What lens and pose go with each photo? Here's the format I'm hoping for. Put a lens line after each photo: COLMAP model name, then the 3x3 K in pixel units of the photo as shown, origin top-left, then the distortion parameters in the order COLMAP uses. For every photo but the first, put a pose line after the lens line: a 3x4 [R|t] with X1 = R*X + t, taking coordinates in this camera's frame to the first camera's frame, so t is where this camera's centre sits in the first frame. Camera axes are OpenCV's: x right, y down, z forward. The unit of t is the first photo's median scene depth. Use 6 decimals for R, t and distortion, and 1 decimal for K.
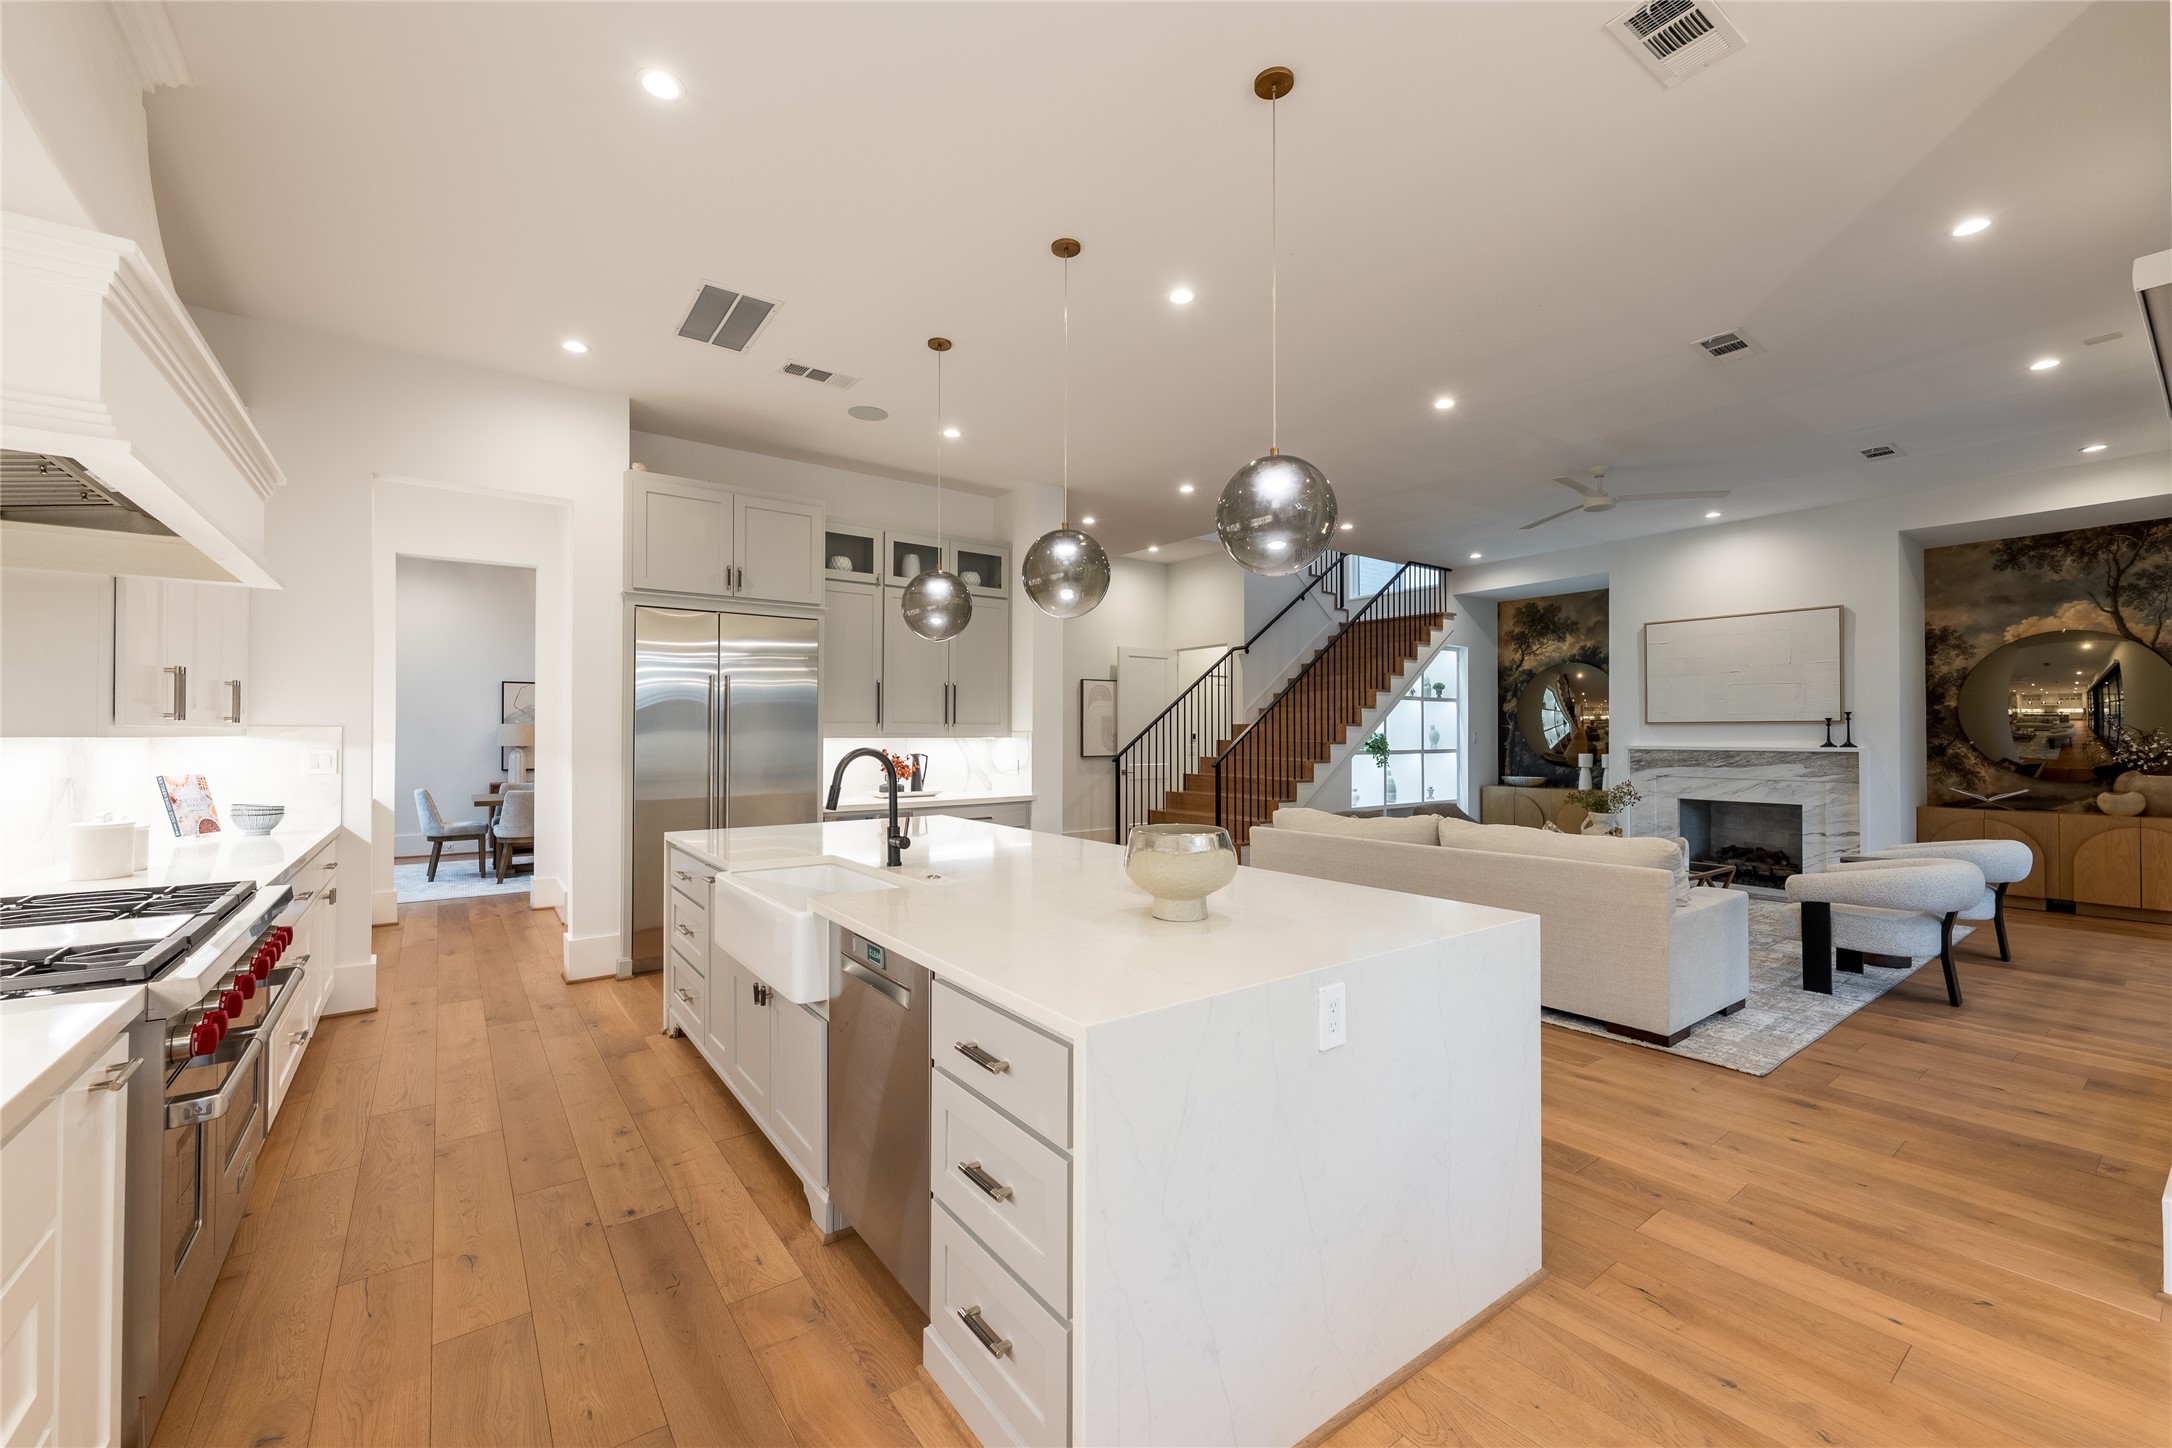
lens RADIAL K [[864.8, 0, 1081.9], [0, 864.8, 724.7], [0, 0, 1]] dist [0.000454, -0.000467]
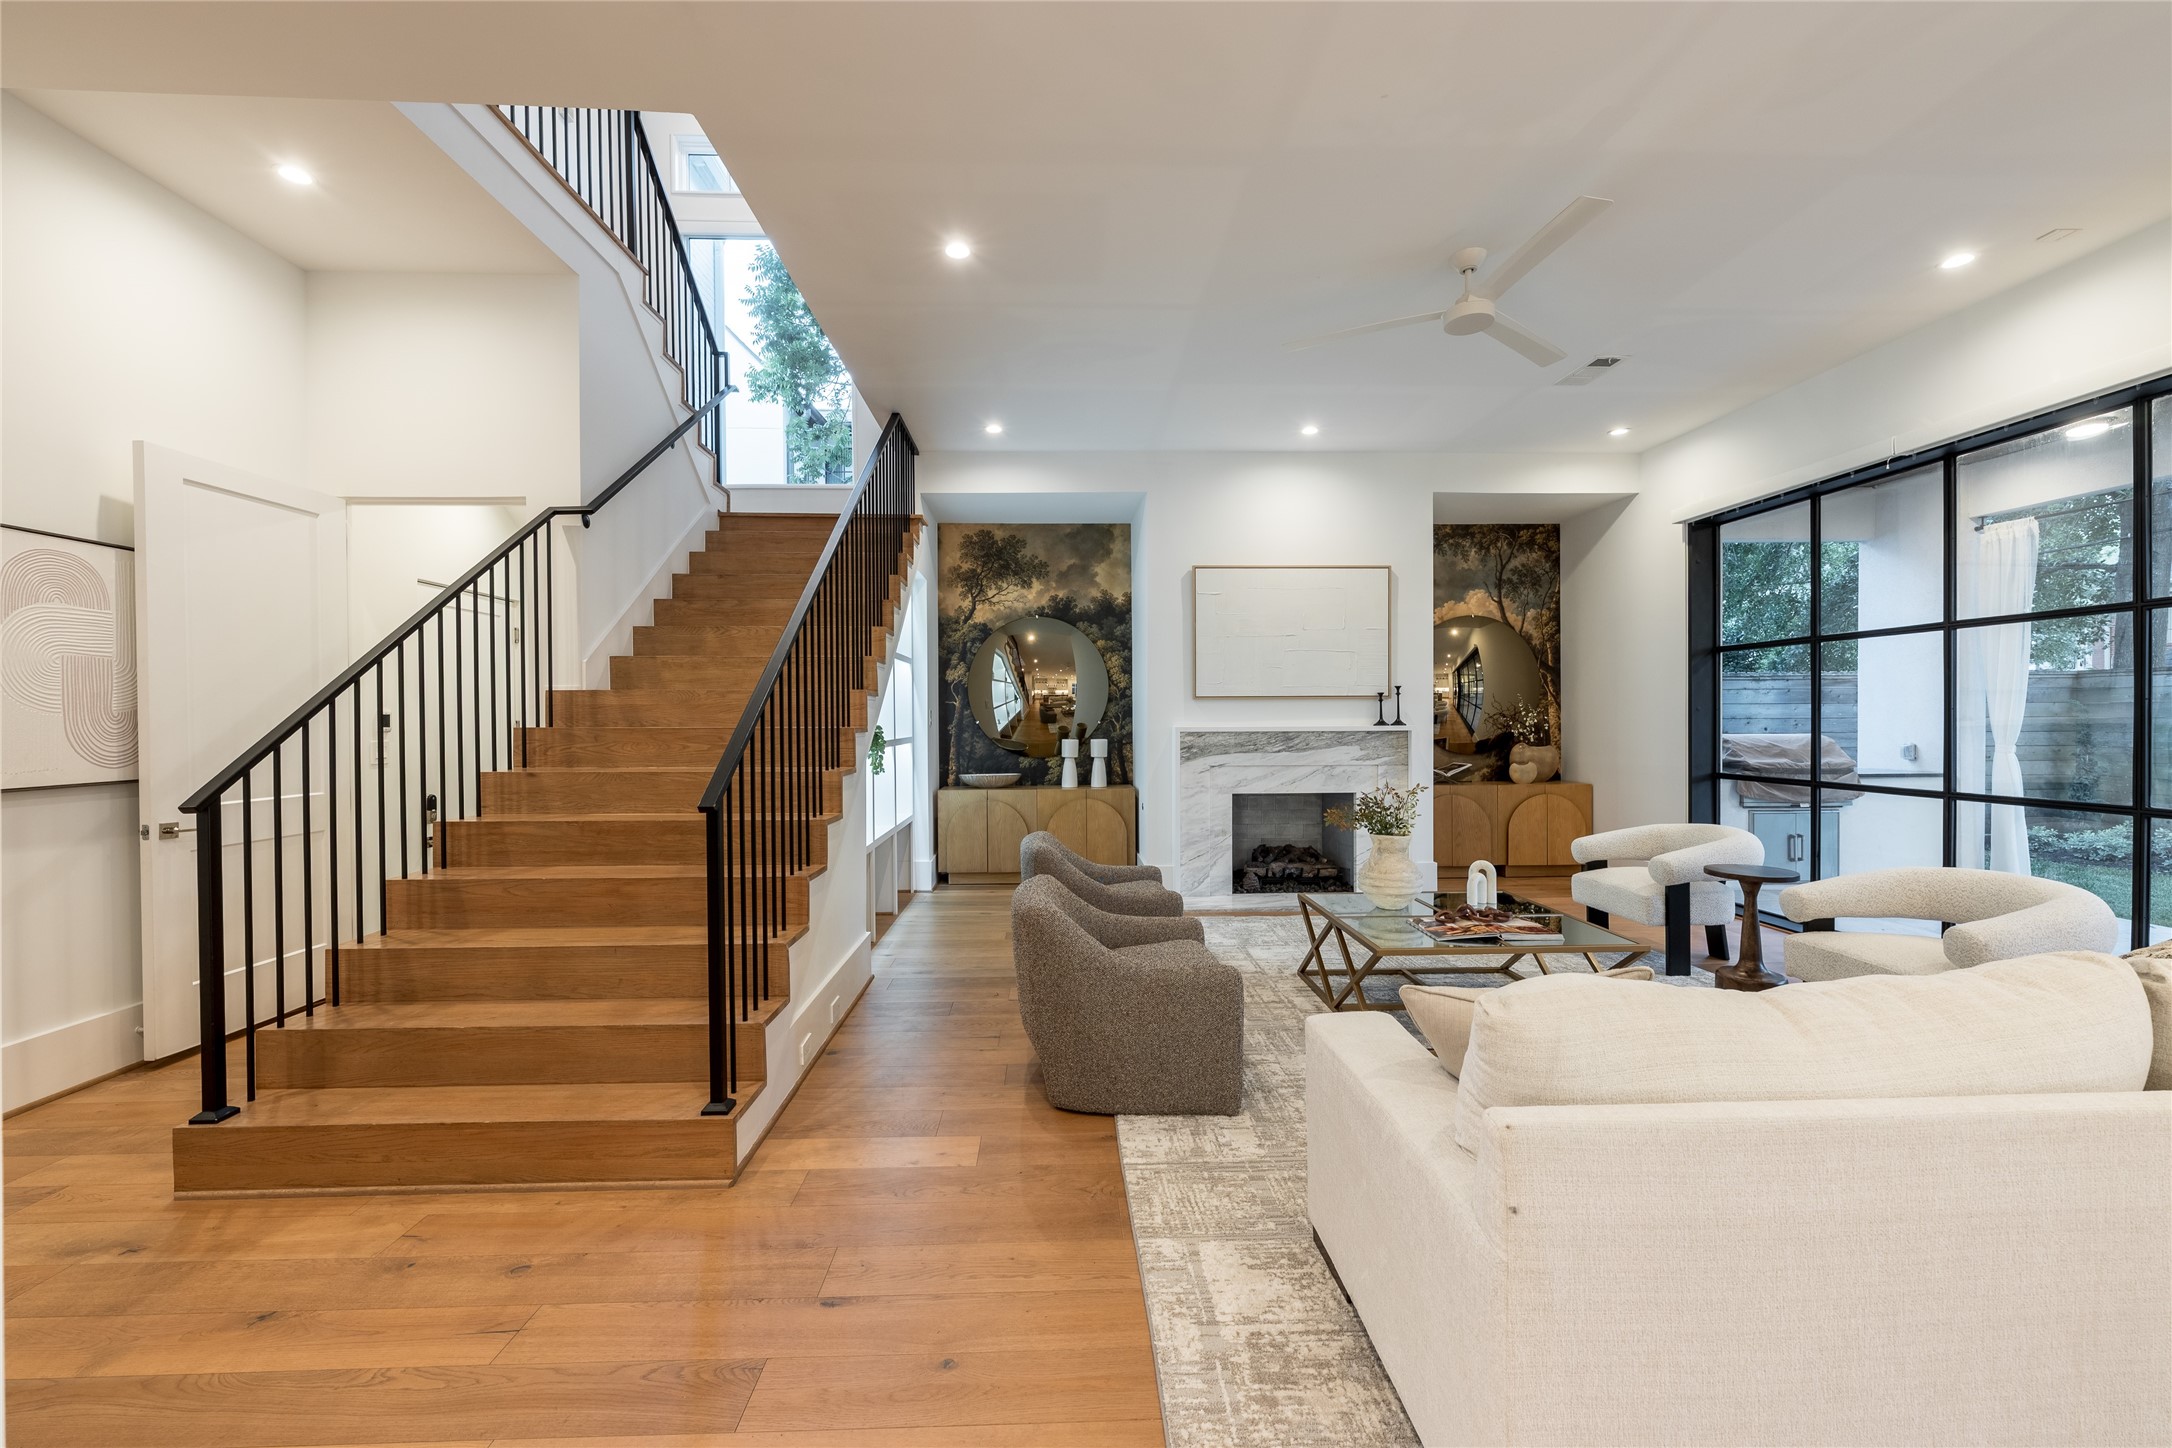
lens RADIAL K [[864.8, 0, 1082.9], [0, 864.8, 721.9], [0, 0, 1]] dist [0.000454, -0.000467]
pose [[0.565885, -0.007929, 0.824446, -0.036147], [-0.002752, 0.999930, 0.011506, 0.013270], [-0.824479, -0.008780, 0.565824, 0.760354]]
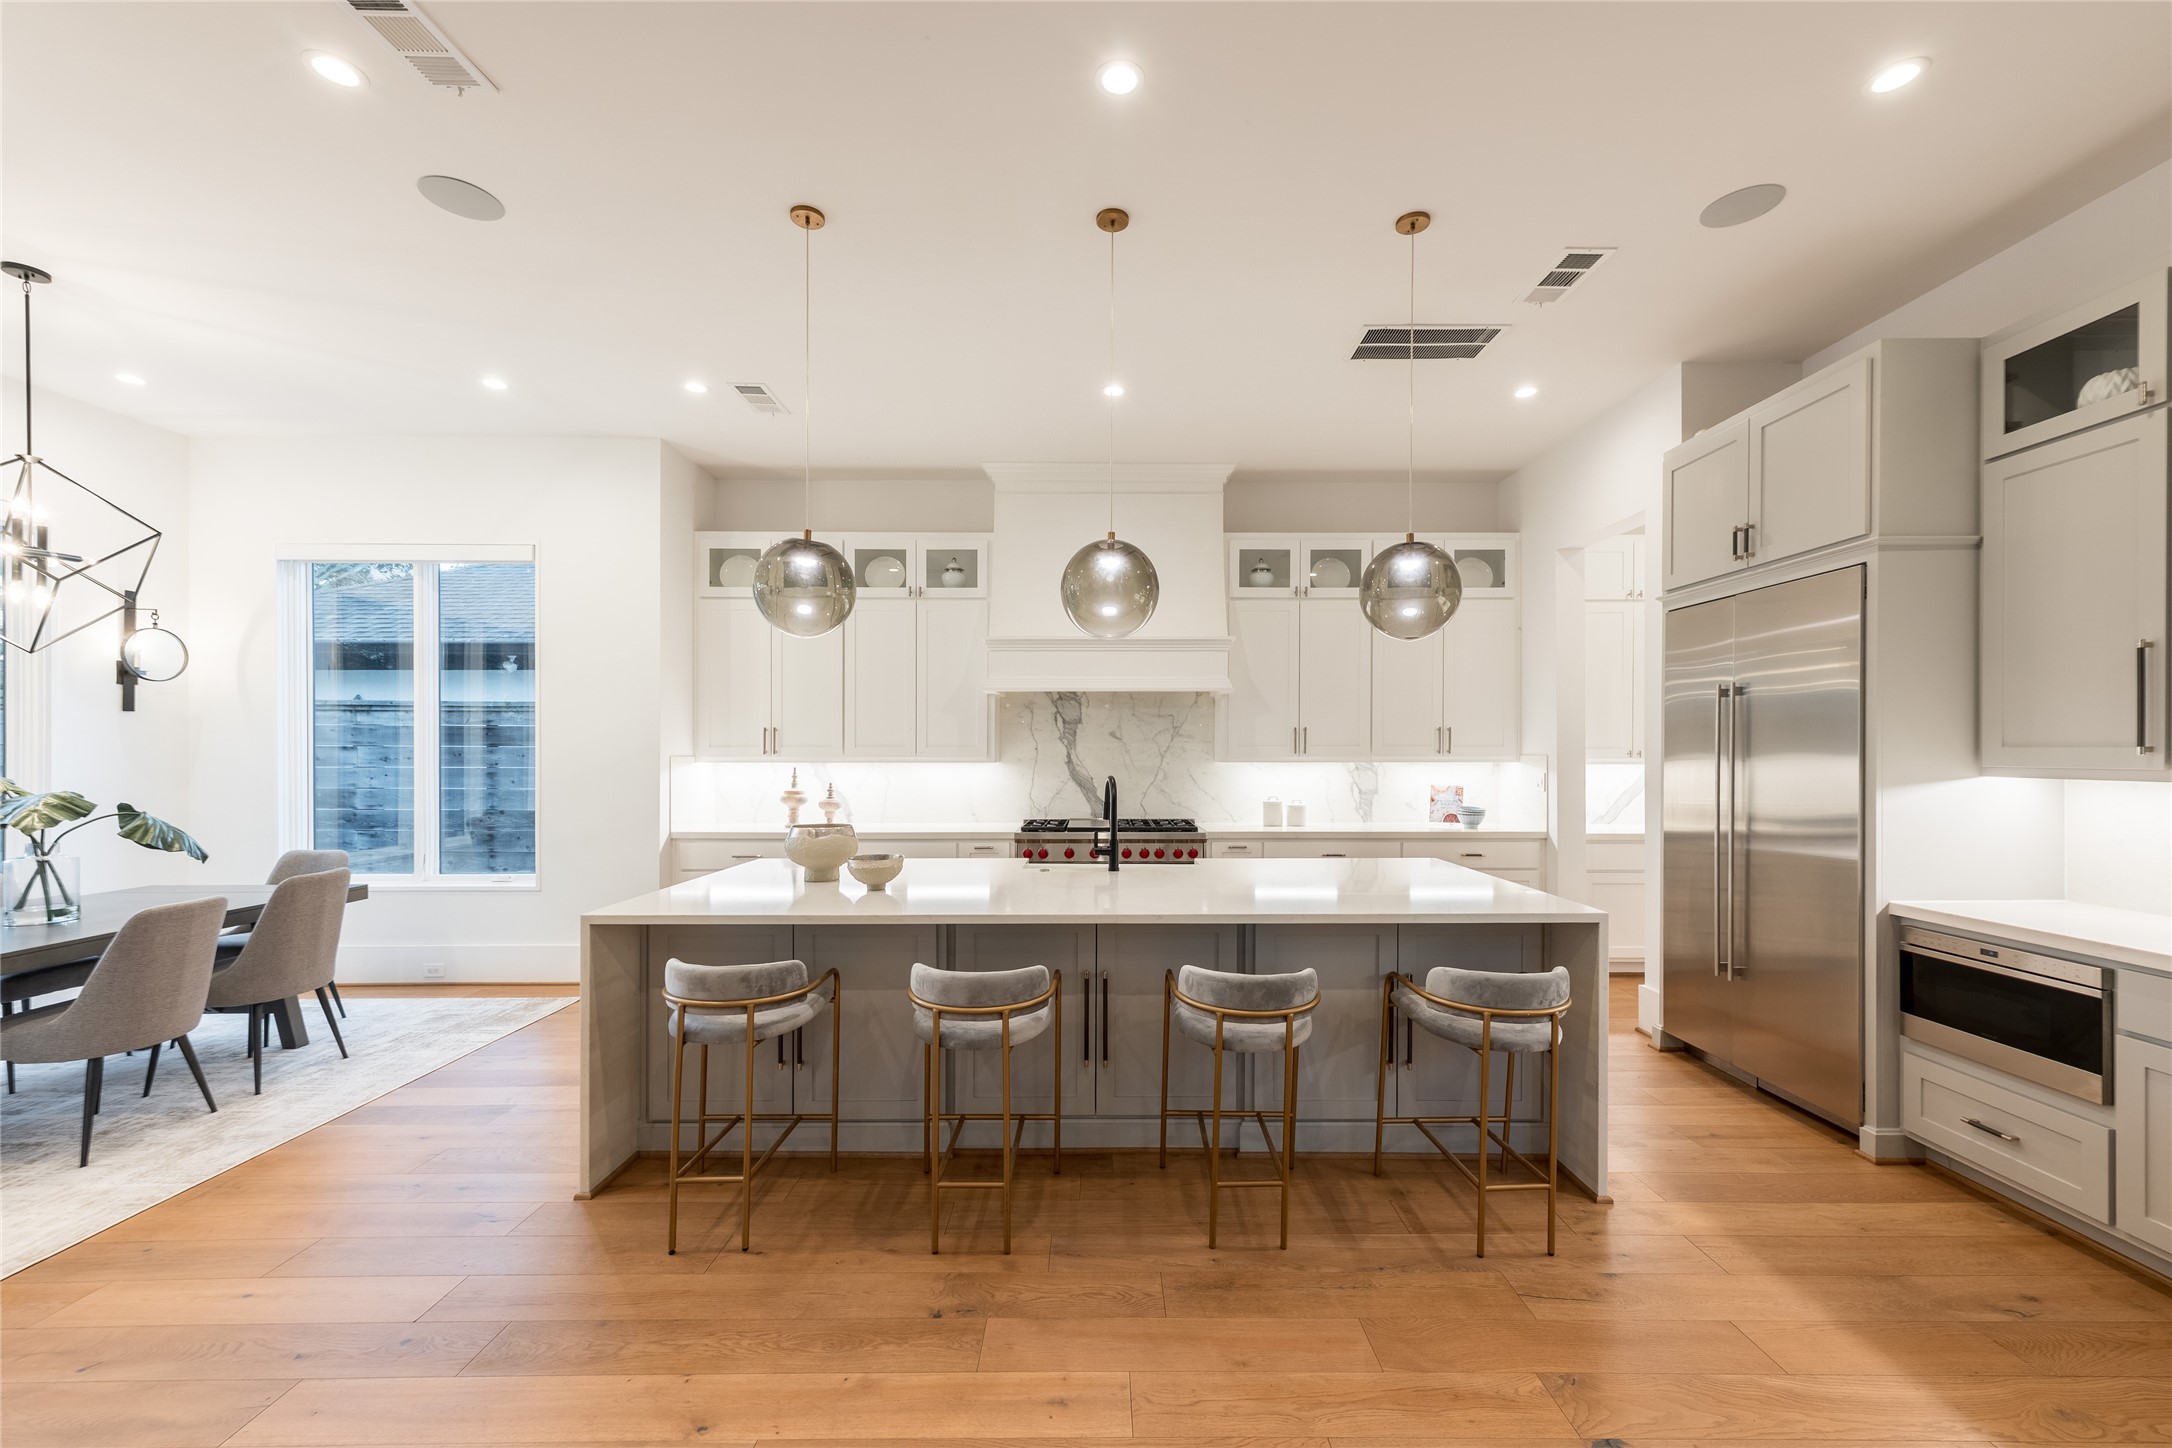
lens RADIAL K [[864.8, 0, 1091.0], [0, 864.8, 752.8], [0, 0, 1]] dist [0.000454, -0.000467]
pose [[-0.592902, 0.000435, -0.805275, 0.335064], [0.008526, 0.999947, -0.005737, -0.000357], [0.805230, -0.010268, -0.592874, 0.716319]]
